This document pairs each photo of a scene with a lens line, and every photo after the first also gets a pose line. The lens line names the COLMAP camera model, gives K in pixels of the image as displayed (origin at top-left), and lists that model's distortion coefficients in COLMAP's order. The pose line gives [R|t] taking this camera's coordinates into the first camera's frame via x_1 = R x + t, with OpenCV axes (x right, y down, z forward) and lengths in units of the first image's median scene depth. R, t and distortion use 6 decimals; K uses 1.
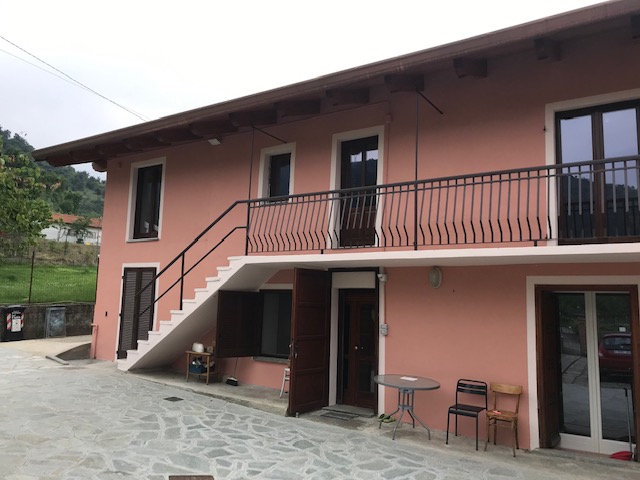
lens RADIAL K [[540.7, 0, 320.4], [0, 540.7, 243.5], [0, 0, 1]] dist [0.039633, -0.065316]
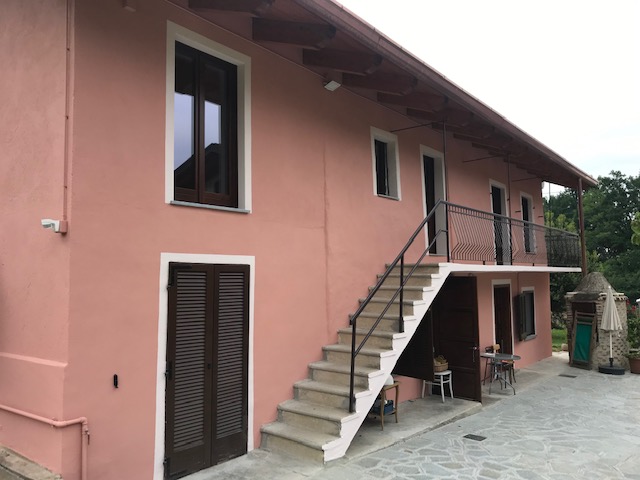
lens RADIAL K [[540.7, 0, 320.3], [0, 540.7, 239.1], [0, 0, 1]] dist [0.039633, -0.065316]
pose [[0.045849, 0.033891, 0.998373, -1.330051], [-0.111212, 0.993385, -0.028614, 0.041486], [-0.992739, -0.109719, 0.049315, 1.453390]]
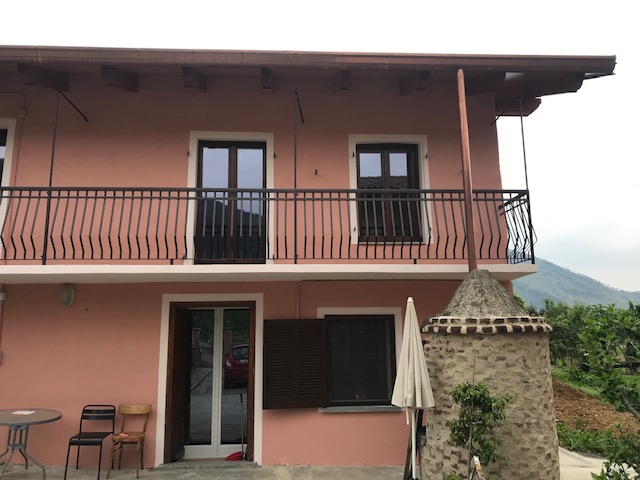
lens RADIAL K [[540.7, 0, 319.2], [0, 540.7, 237.6], [0, 0, 1]] dist [0.039633, -0.065316]
pose [[0.779281, 0.062374, 0.623563, -0.031864], [-0.035433, 0.997828, -0.055530, 0.001520], [-0.625672, 0.021179, 0.779799, 0.022325]]
